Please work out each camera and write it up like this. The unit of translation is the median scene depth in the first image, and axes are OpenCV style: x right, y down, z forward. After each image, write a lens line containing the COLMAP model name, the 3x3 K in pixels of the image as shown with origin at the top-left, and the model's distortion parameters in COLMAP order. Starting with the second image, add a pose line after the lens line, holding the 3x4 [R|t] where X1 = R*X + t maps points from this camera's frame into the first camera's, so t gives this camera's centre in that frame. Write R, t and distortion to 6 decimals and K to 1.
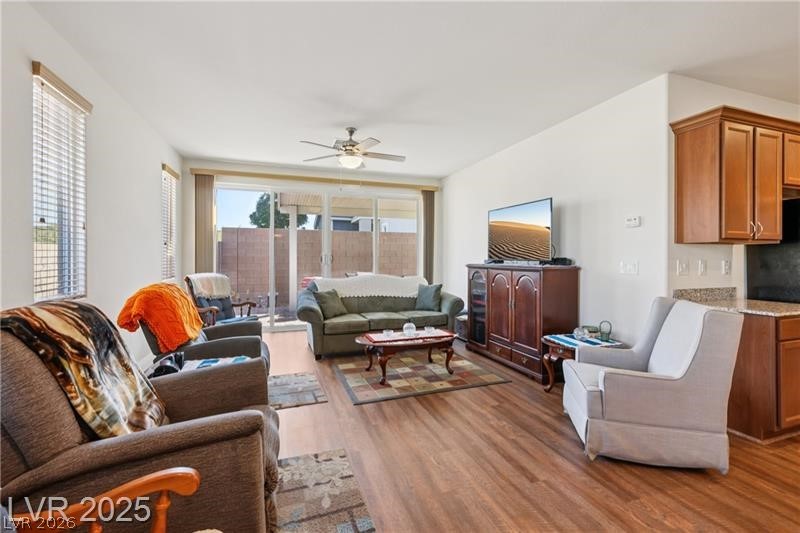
lens RADIAL K [[347.8, 0, 401.7], [0, 347.8, 260.4], [0, 0, 1]] dist [0.000058, -0.000101]
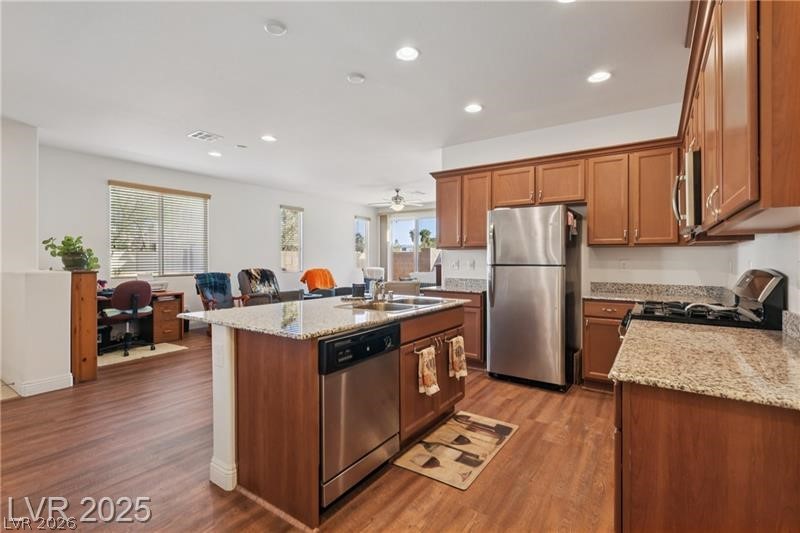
lens RADIAL K [[370.7, 0, 396.4], [0, 370.7, 261.8], [0, 0, 1]] dist [-0.000293, 0.000006]
pose [[0.581583, 0.002236, -0.813484, 1.755701], [-0.003645, 0.999993, 0.000142, 0.006004], [0.813479, 0.002882, 0.581588, -0.177689]]
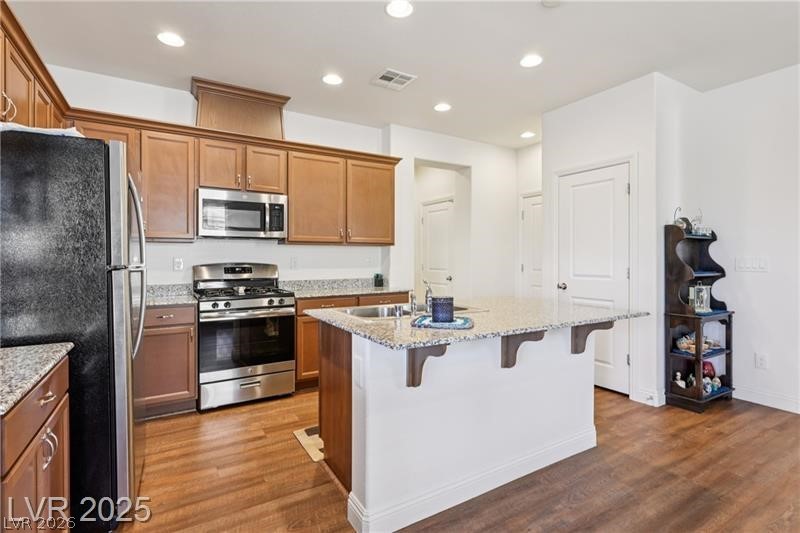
lens RADIAL K [[389.5, 0, 402.8], [0, 389.5, 259.7], [0, 0, 1]] dist [0.000310, 0.000548]
pose [[-0.208462, -0.003995, 0.978022, 0.403690], [0.008065, 0.999951, 0.005804, 0.002025], [-0.977997, 0.009097, -0.208419, 0.457634]]
